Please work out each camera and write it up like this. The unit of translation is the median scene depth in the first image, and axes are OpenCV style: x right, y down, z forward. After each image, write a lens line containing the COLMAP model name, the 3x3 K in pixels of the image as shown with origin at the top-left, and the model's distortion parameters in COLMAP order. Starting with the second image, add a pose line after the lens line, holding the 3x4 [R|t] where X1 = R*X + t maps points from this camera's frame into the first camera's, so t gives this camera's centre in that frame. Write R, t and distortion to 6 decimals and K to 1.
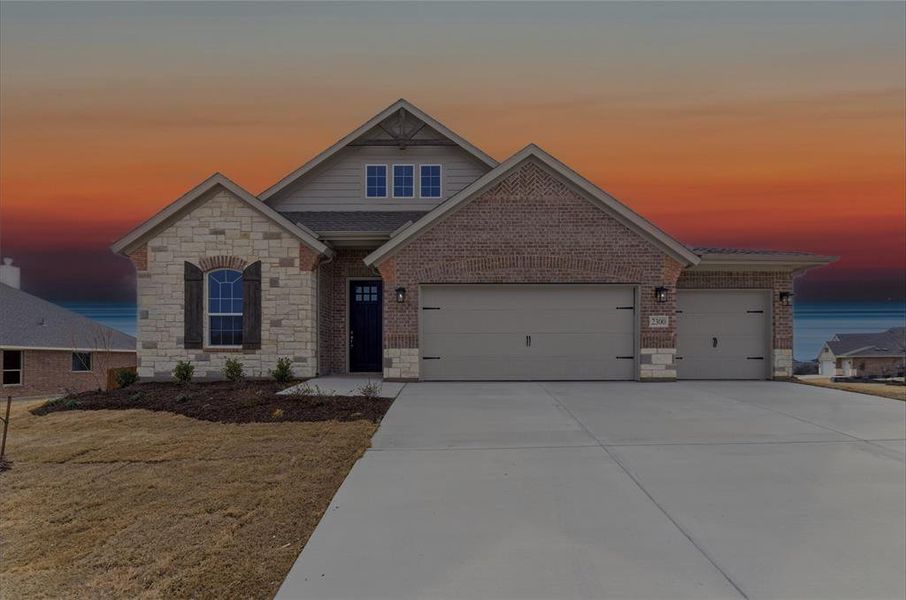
lens RADIAL K [[404.4, 0, 458.2], [0, 404.4, 356.0], [0, 0, 1]] dist [0.000196, 0.001364]
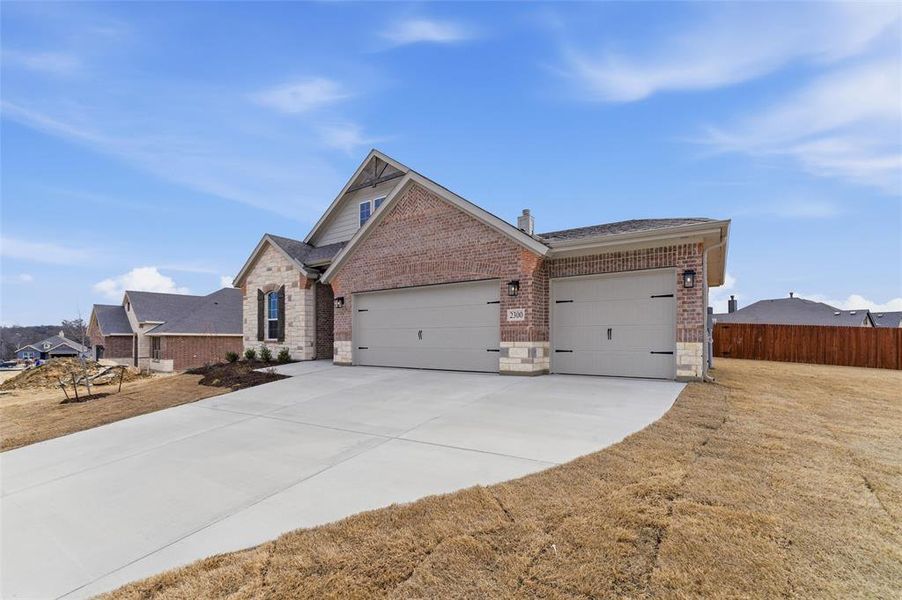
lens RADIAL K [[369.7, 0, 427.1], [0, 369.7, 337.5], [0, 0, 1]] dist [-0.004770, 0.000490]
pose [[0.832062, -0.004101, -0.554668, 0.773116], [0.006797, 0.999973, 0.002803, -0.031584], [0.554642, -0.006103, 0.832067, 0.113169]]
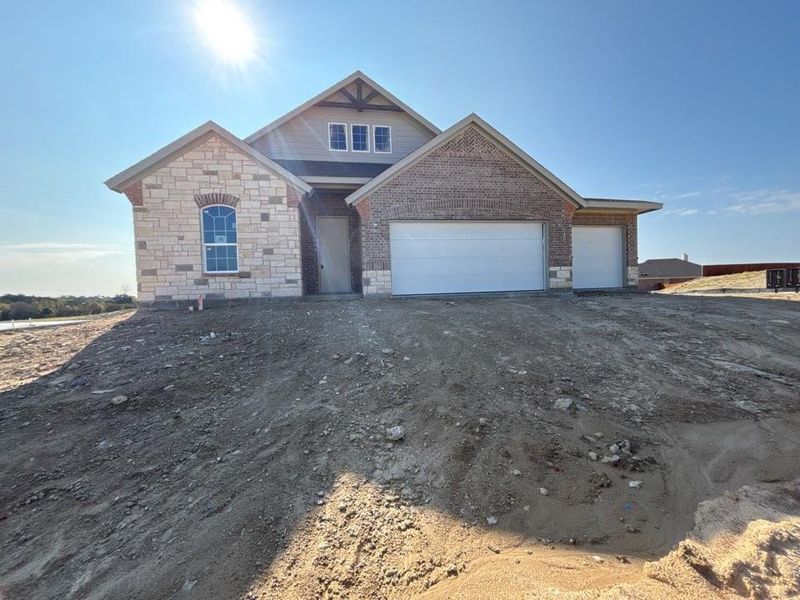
lens RADIAL K [[320.4, 0, 404.5], [0, 320.4, 294.5], [0, 0, 1]] dist [-0.002141, -0.000251]
pose [[0.983344, -0.031933, 0.178929, -0.229708], [0.027831, 0.999290, 0.025394, 0.032304], [-0.179613, -0.019991, 0.983534, -0.001855]]
